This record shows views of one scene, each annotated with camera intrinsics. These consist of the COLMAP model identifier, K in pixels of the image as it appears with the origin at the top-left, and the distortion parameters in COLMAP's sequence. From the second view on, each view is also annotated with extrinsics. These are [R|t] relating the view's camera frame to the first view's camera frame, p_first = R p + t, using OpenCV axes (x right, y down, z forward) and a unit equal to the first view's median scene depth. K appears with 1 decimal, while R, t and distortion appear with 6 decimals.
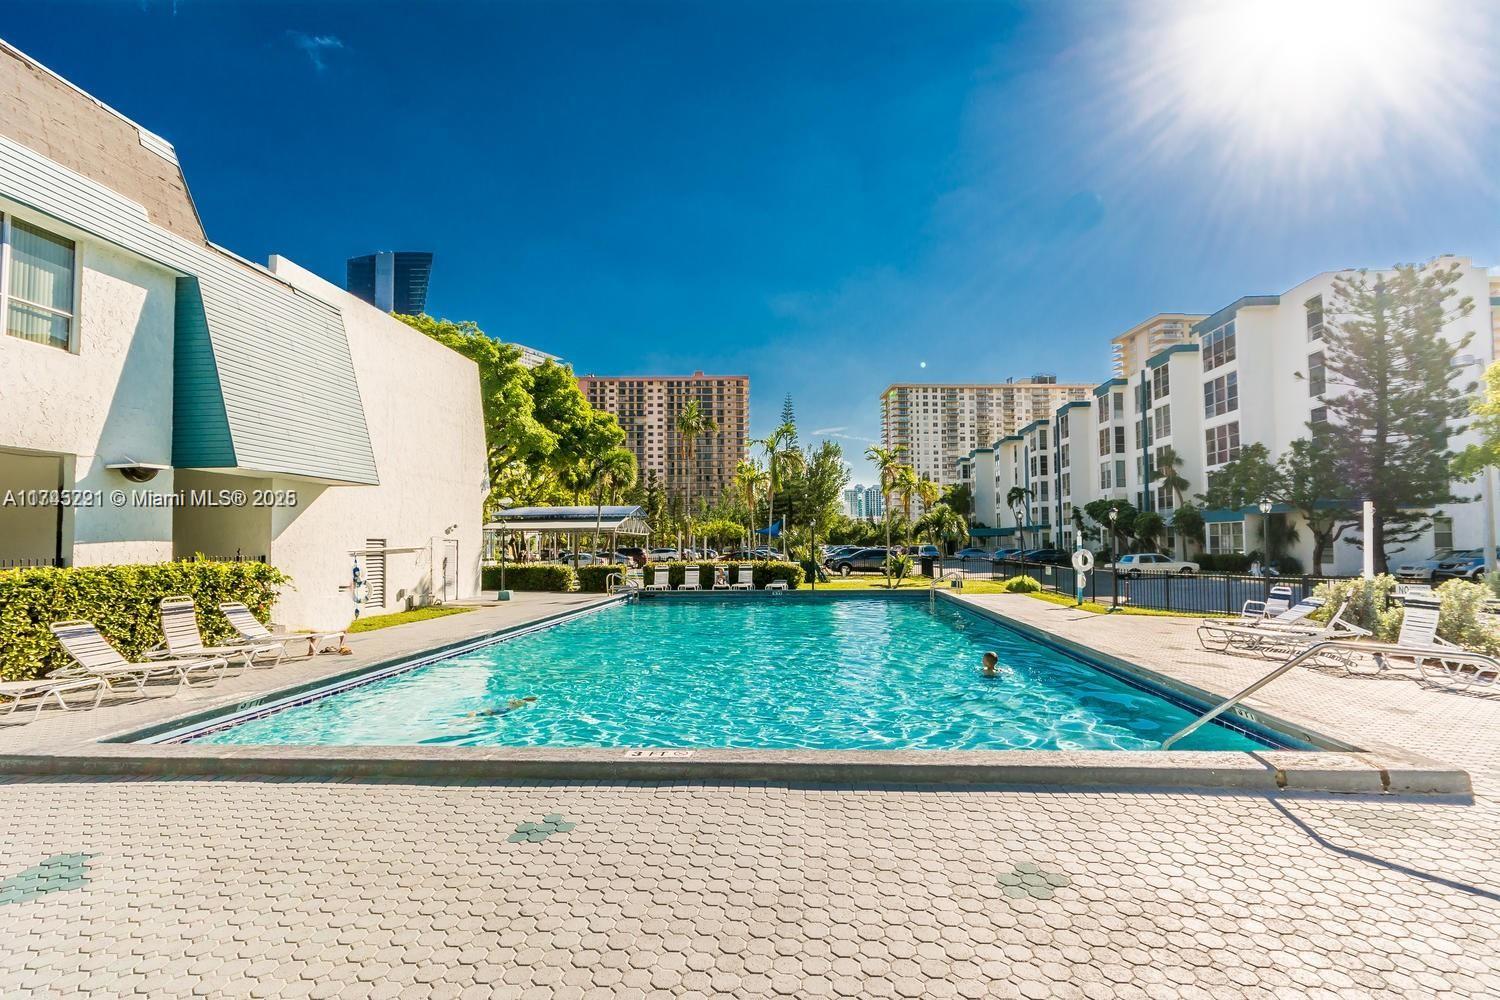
lens RADIAL K [[721.7, 0, 756.6], [0, 721.7, 508.2], [0, 0, 1]] dist [0.001727, -0.001462]
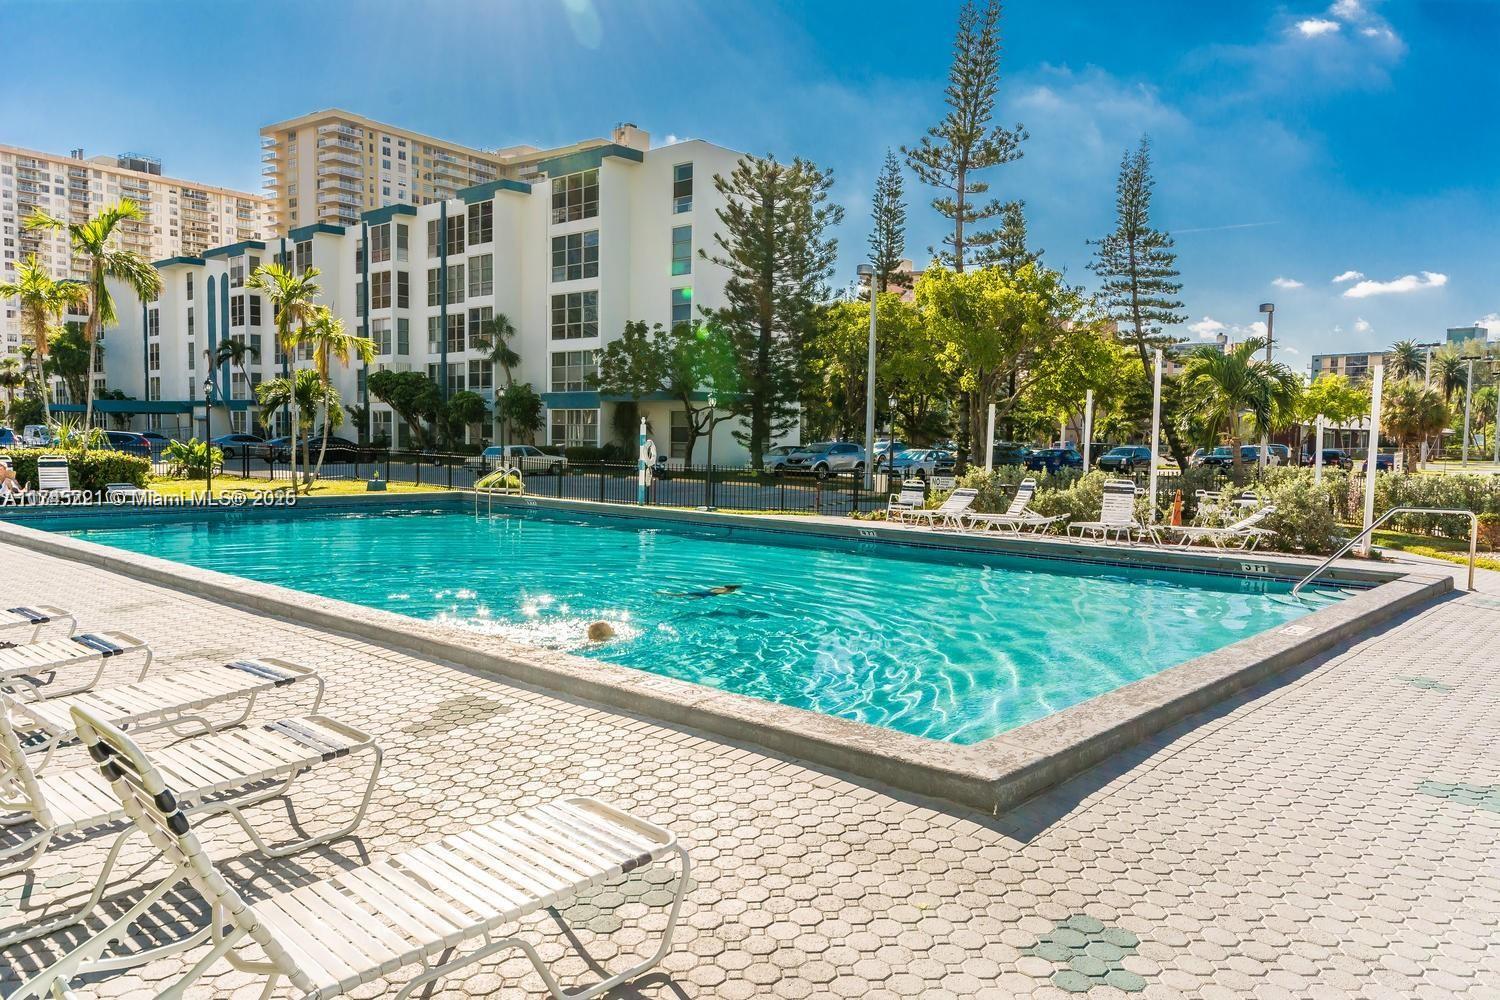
lens RADIAL K [[1054.3, 0, 740.7], [0, 1054.3, 501.0], [0, 0, 1]] dist [-0.007625, 0.000969]
pose [[0.622830, -0.028616, 0.781834, -0.157478], [-0.063046, 0.994245, 0.086615, 0.005508], [-0.779813, -0.103238, 0.617441, 0.057845]]
